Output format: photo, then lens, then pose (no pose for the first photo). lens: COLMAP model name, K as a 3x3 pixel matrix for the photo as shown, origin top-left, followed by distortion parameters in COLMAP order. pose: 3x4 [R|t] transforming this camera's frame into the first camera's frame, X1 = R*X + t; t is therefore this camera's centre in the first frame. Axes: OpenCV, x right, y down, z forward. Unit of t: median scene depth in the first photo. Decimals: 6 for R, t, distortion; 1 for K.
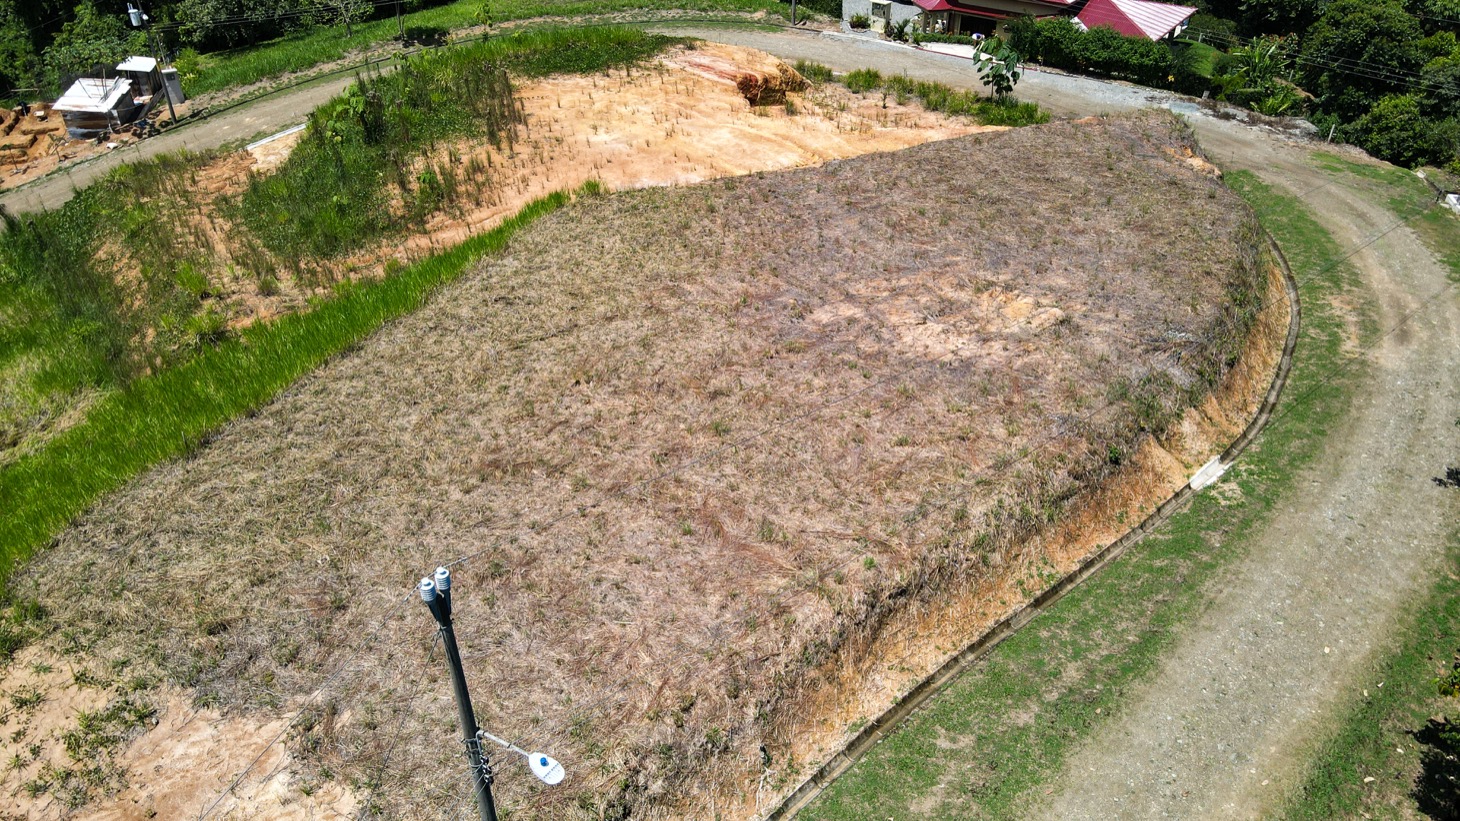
lens RADIAL K [[1079.7, 0, 730.0], [0, 1079.7, 410.5], [0, 0, 1]] dist [-0.001577, 0.004345]
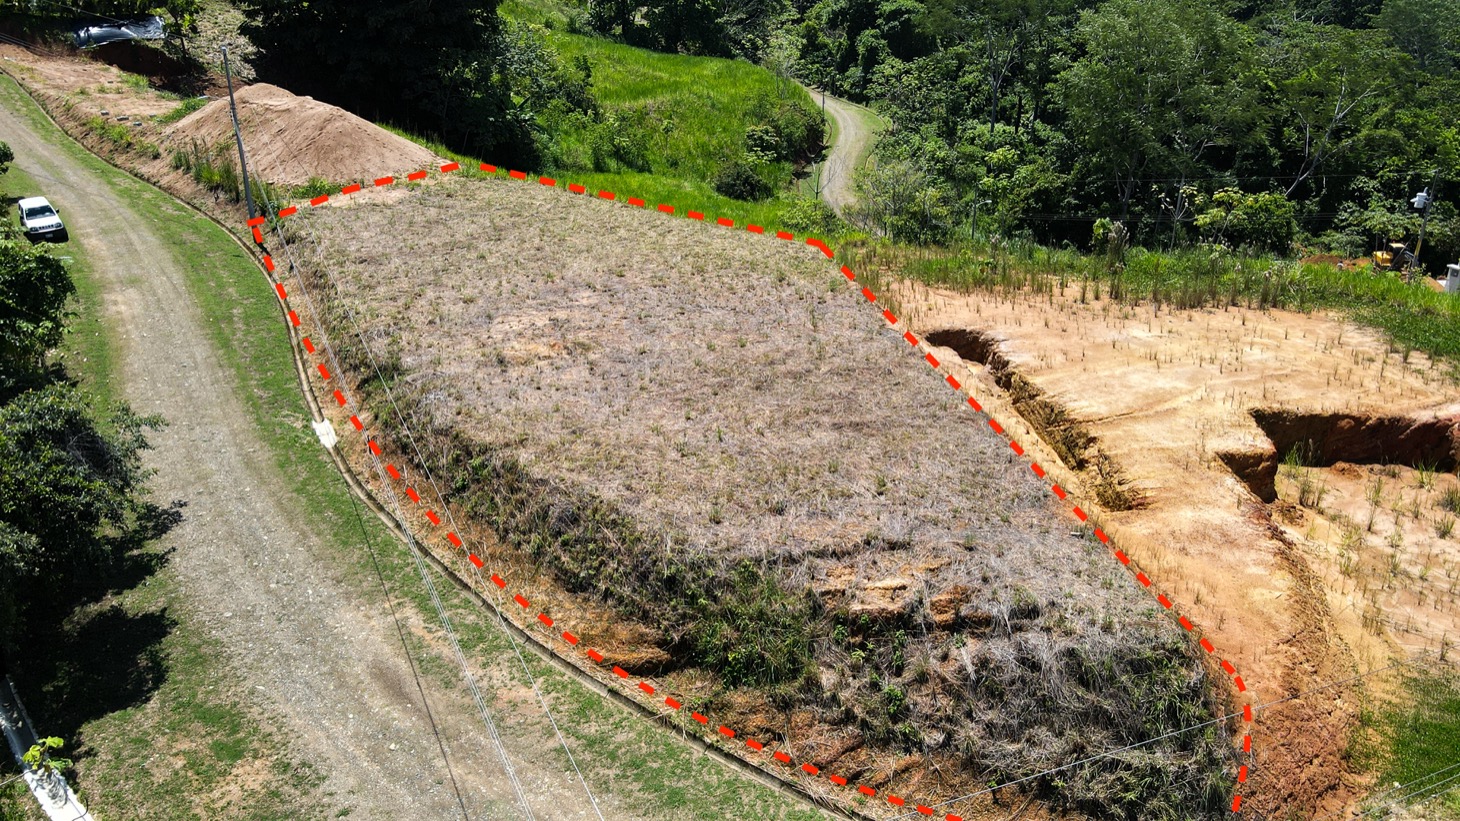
lens RADIAL K [[1079.7, 0, 730.0], [0, 1079.7, 410.5], [0, 0, 1]] dist [-0.001577, 0.004345]
pose [[-0.287746, 0.390250, -0.874590, 1.379516], [-0.529512, 0.696107, 0.484822, -0.795710], [0.798010, 0.602611, 0.006340, 1.349719]]
